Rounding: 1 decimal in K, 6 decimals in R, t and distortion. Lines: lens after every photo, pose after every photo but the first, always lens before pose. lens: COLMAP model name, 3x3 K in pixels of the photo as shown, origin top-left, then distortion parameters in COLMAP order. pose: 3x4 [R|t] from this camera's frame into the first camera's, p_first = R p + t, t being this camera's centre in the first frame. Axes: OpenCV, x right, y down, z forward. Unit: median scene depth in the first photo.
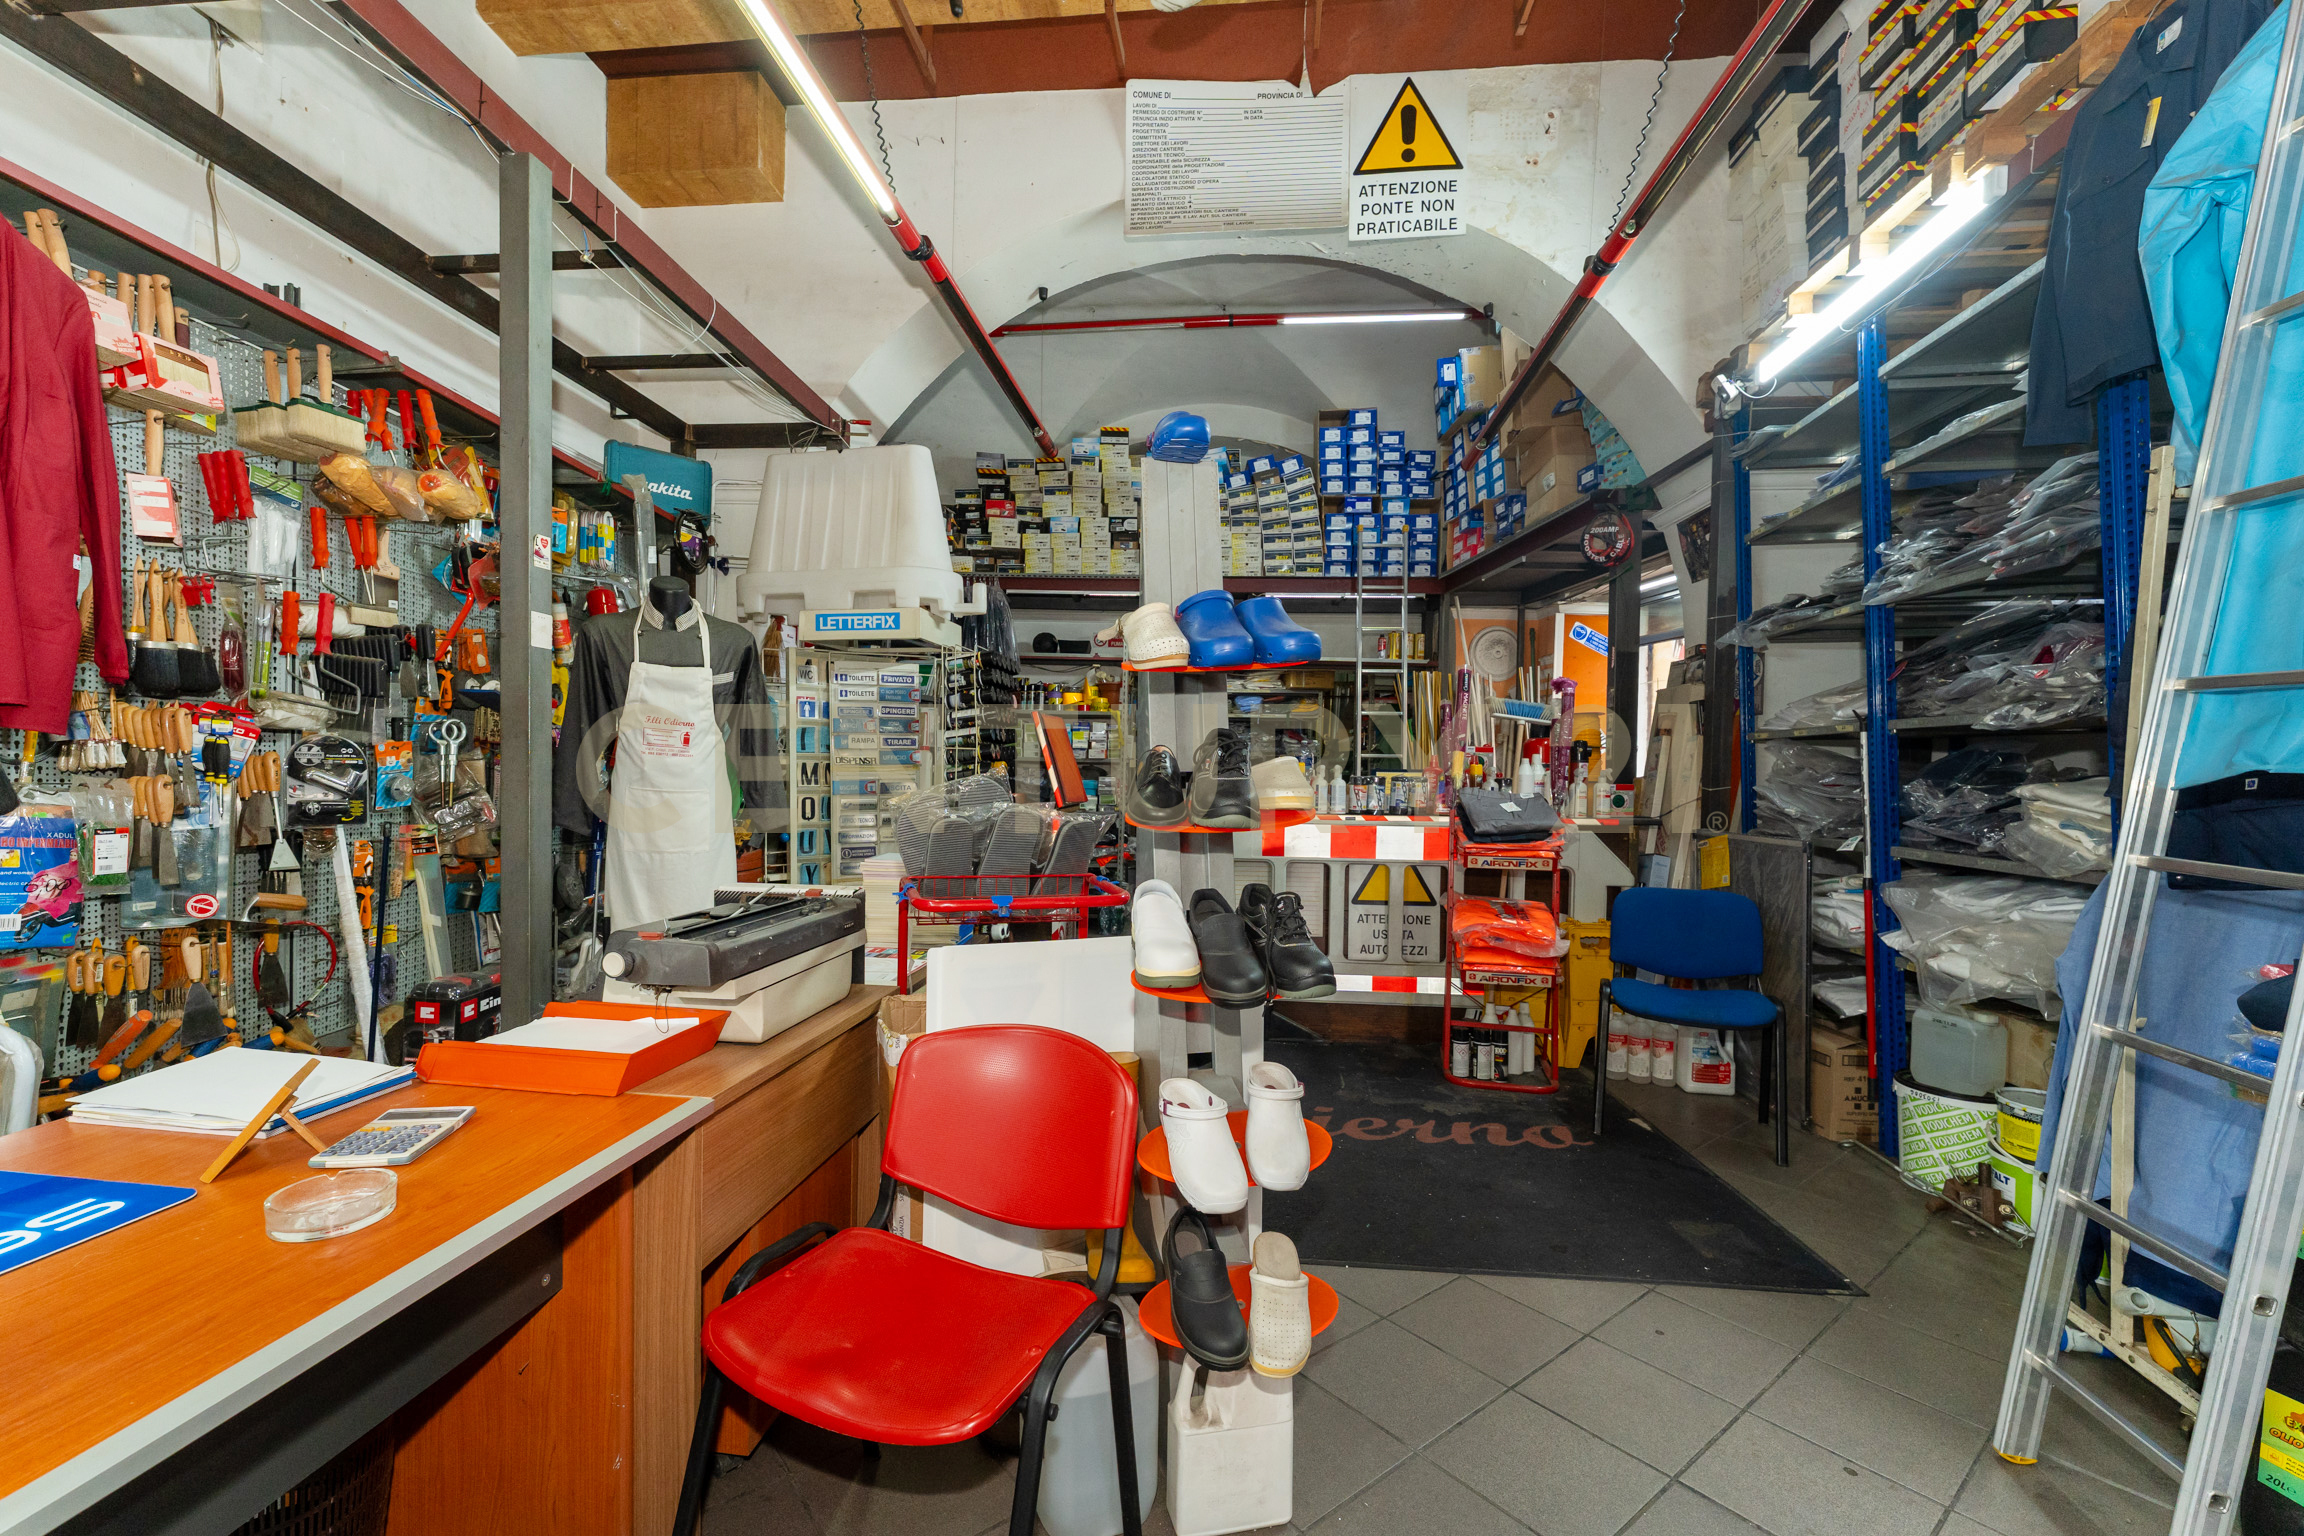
lens RADIAL K [[957.2, 0, 1127.5], [0, 957.2, 805.8], [0, 0, 1]] dist [-0.000262, 0.000020]
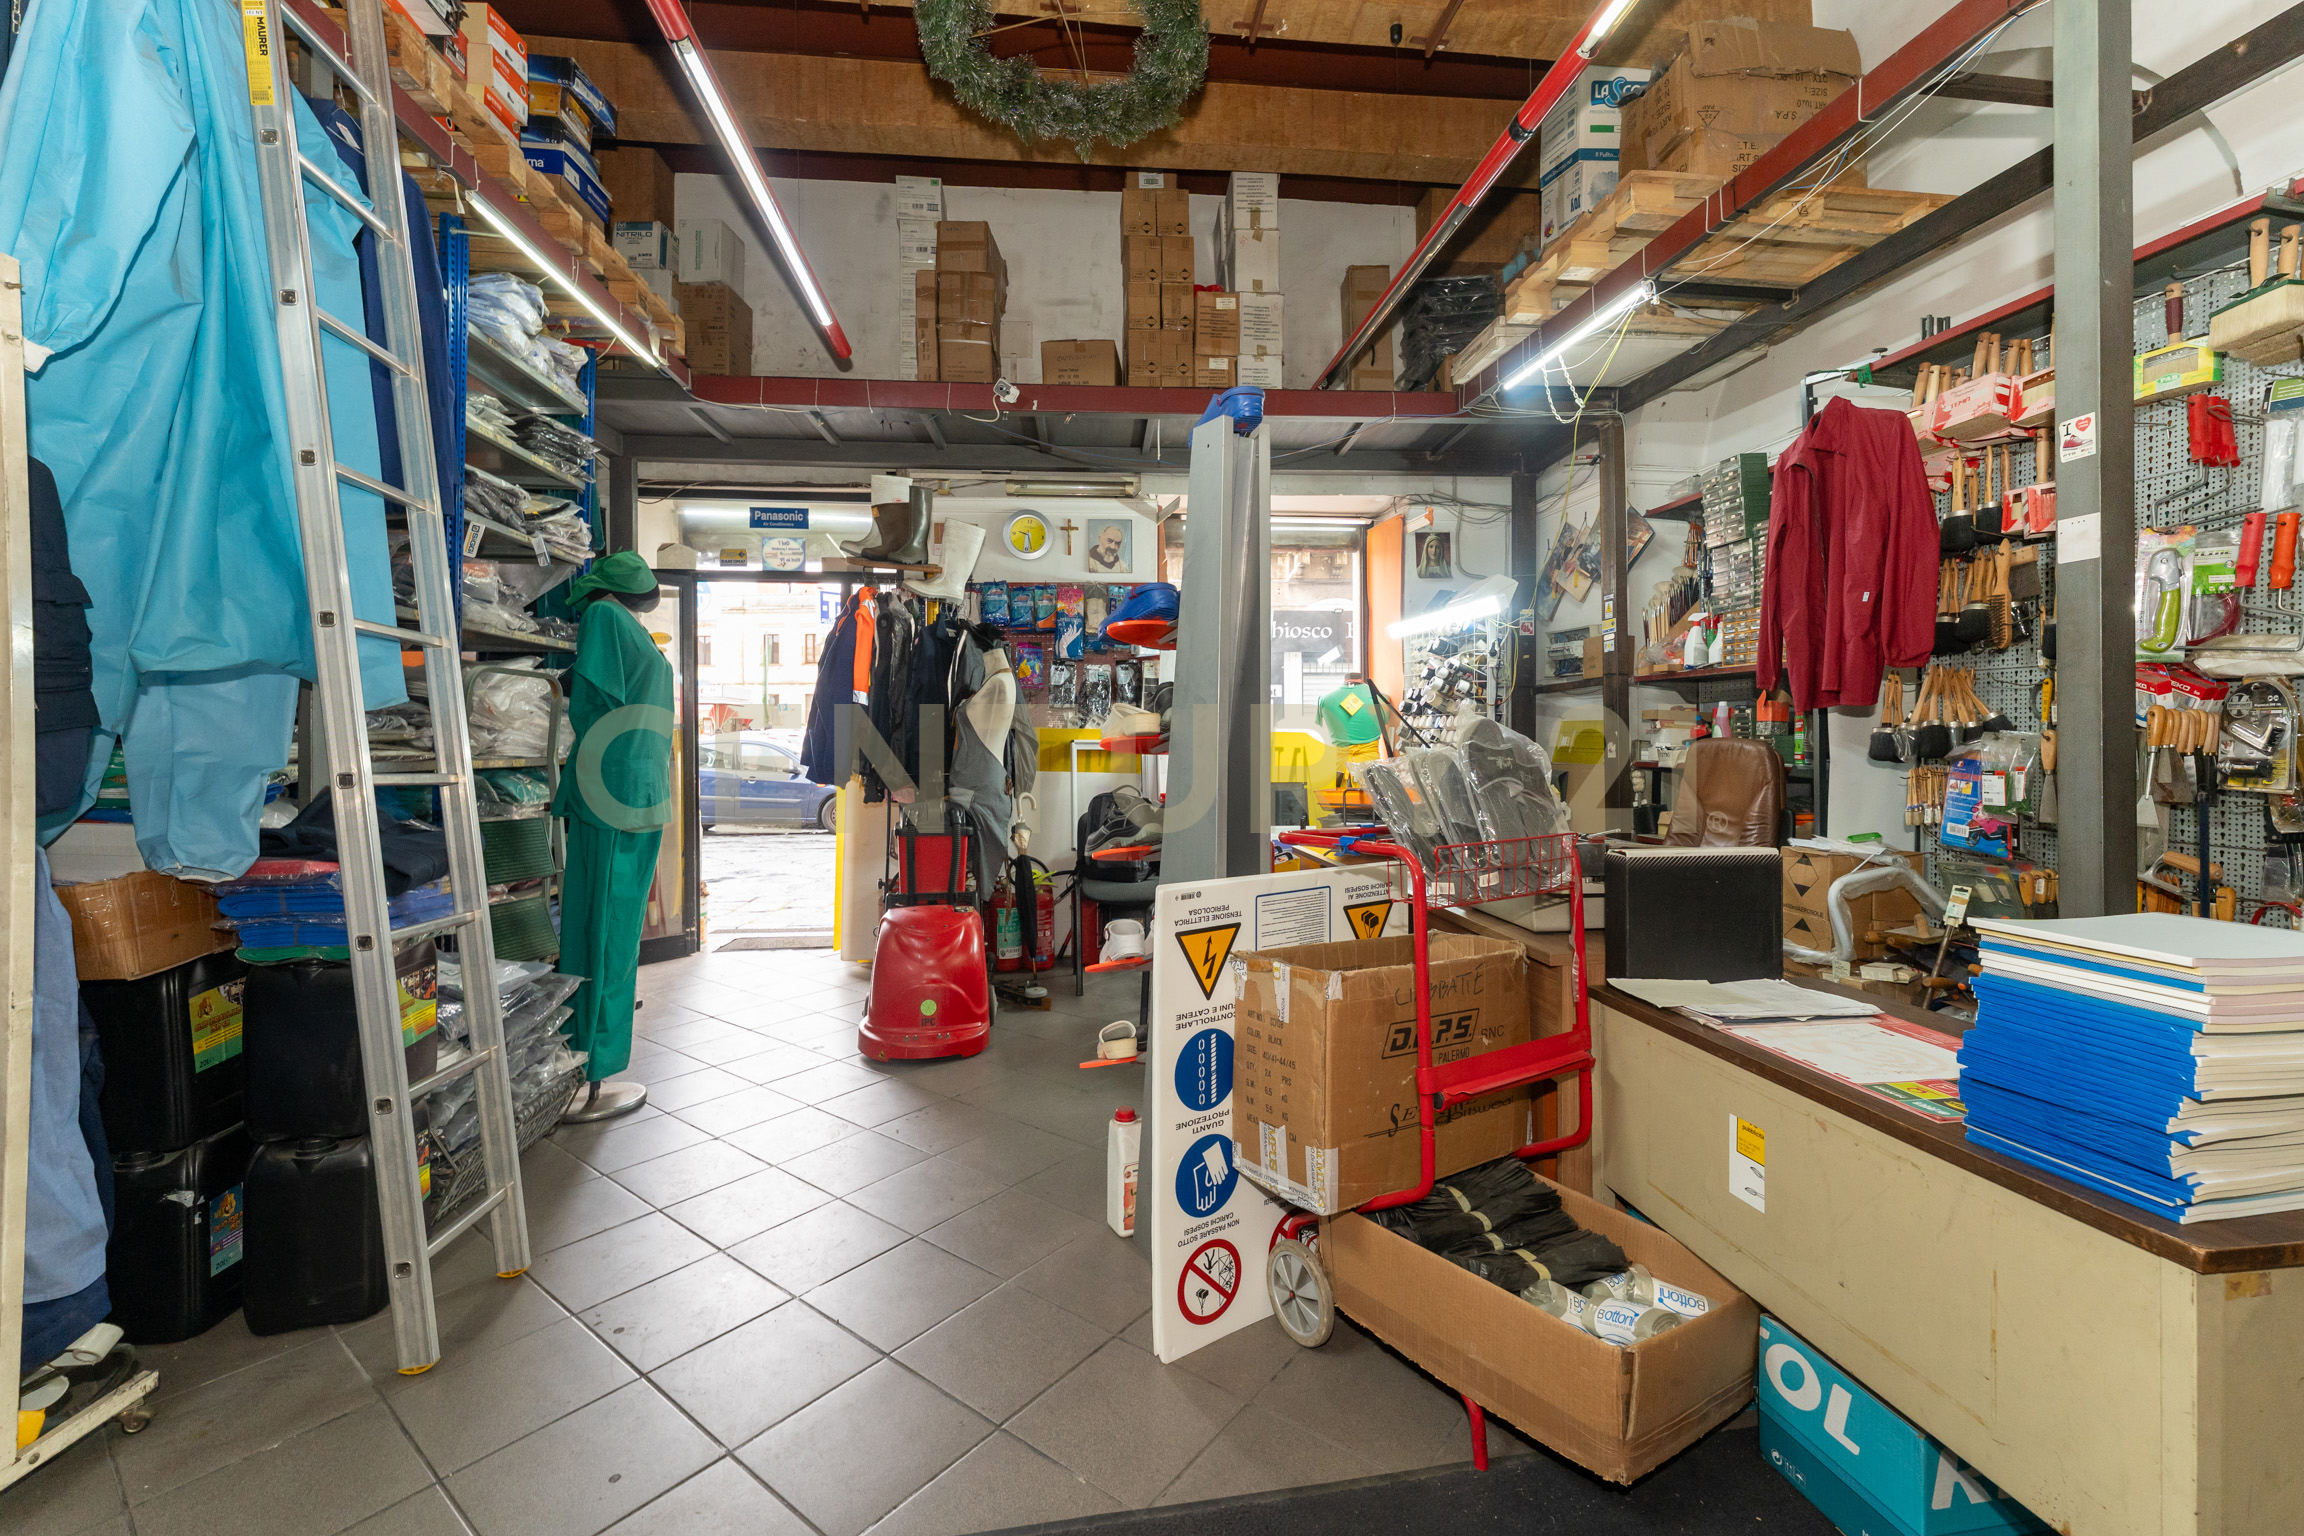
lens RADIAL K [[955.2, 0, 1138.1], [0, 955.2, 737.6], [0, 0, 1]] dist [-0.000092, -0.000012]
pose [[-0.966779, -0.014226, -0.255219, 0.309764], [-0.020881, 0.999508, 0.023385, -0.021623], [0.254761, 0.027937, -0.966600, 1.480264]]
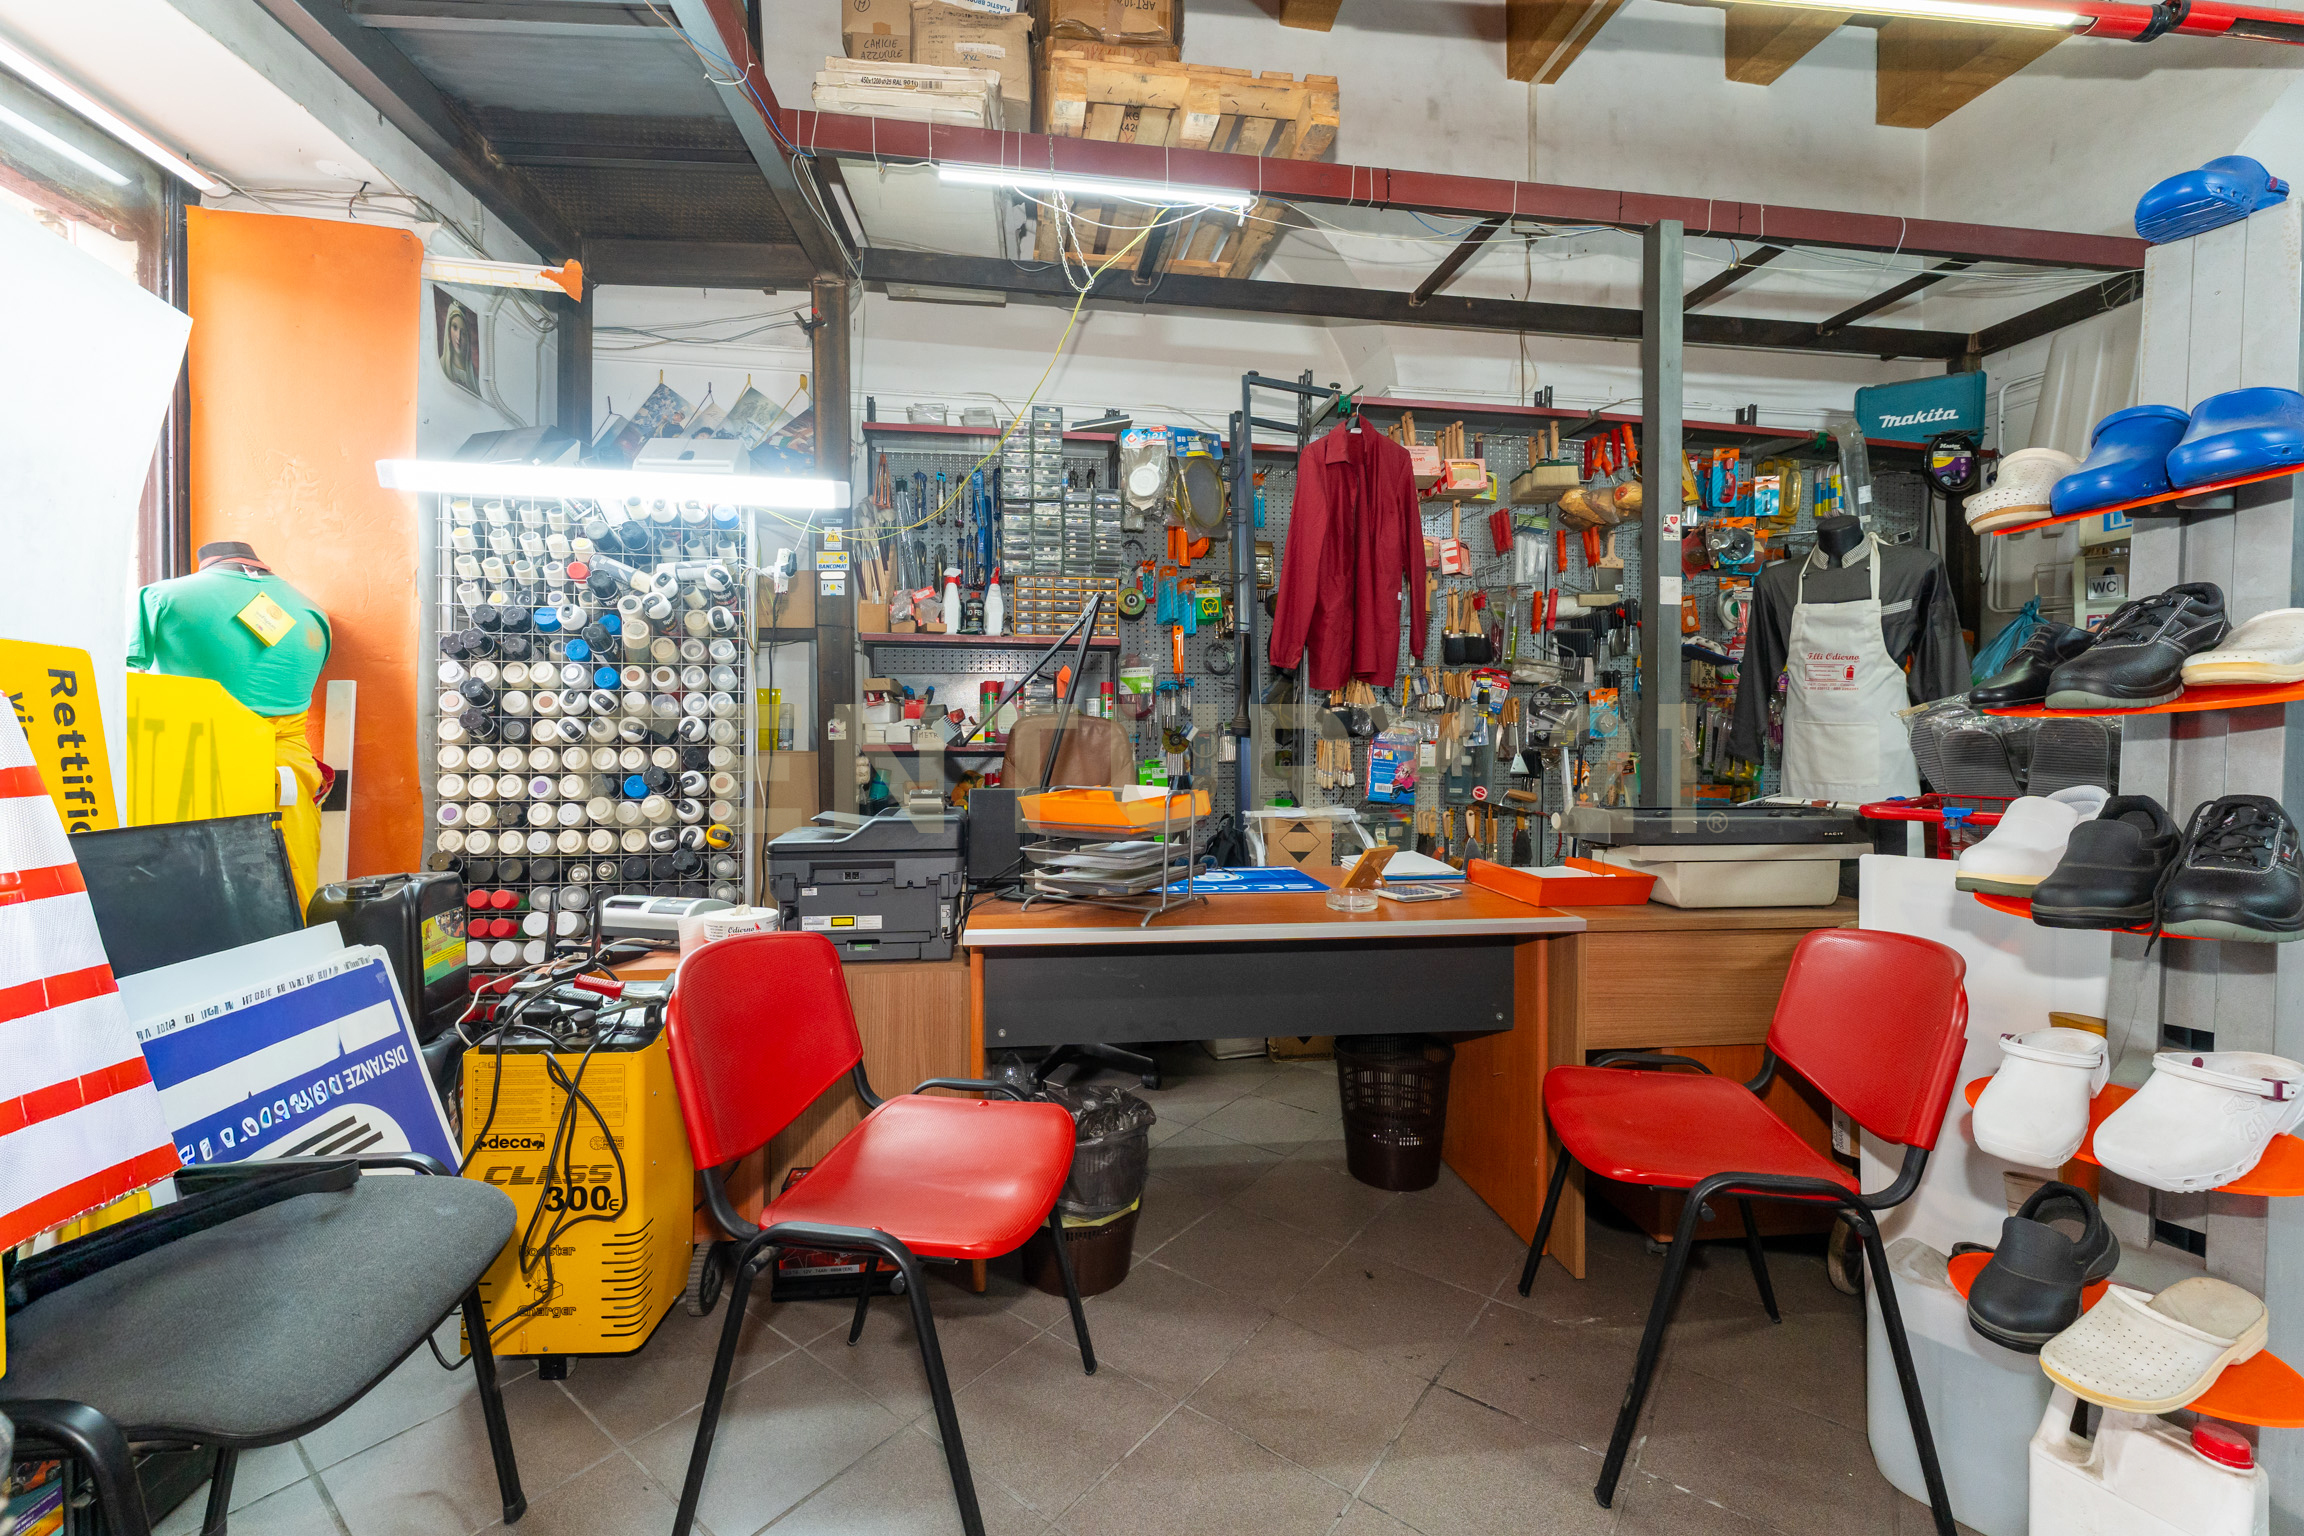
lens RADIAL K [[955.2, 0, 1138.1], [0, 955.2, 737.6], [0, 0, 1]] dist [-0.000092, -0.000012]
pose [[0.268030, -0.009236, -0.963366, 0.378270], [-0.029941, 0.999391, -0.017912, 0.048589], [0.962945, 0.033645, 0.267590, 0.004639]]
